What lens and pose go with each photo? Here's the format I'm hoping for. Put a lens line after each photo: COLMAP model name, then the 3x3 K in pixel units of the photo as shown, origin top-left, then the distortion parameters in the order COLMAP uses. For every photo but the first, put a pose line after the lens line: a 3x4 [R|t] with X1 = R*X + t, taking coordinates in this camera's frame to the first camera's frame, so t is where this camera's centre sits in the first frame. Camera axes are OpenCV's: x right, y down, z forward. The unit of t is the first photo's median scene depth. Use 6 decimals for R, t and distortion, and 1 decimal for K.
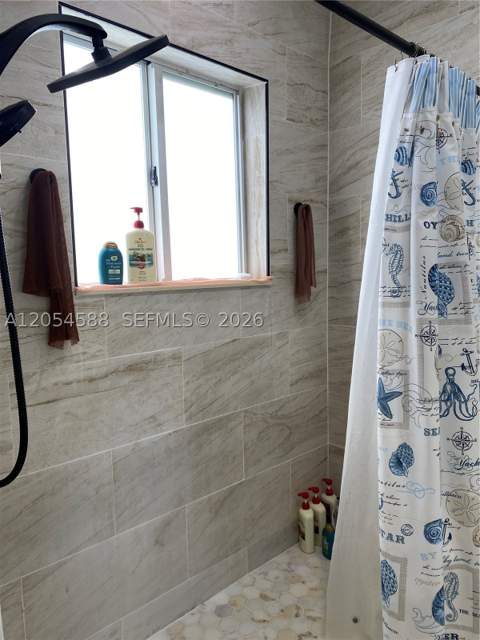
lens RADIAL K [[488.7, 0, 243.7], [0, 488.7, 319.7], [0, 0, 1]] dist [0.052139, -0.068781]
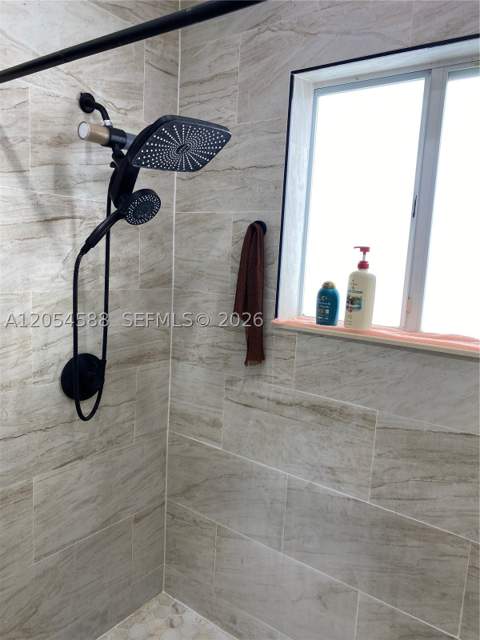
lens RADIAL K [[488.7, 0, 243.7], [0, 488.7, 319.7], [0, 0, 1]] dist [0.052139, -0.068781]
pose [[0.157433, 0.155073, -0.975278, 0.670996], [-0.165970, 0.977701, 0.128667, -0.176041], [0.973483, 0.141610, 0.179660, 0.637772]]
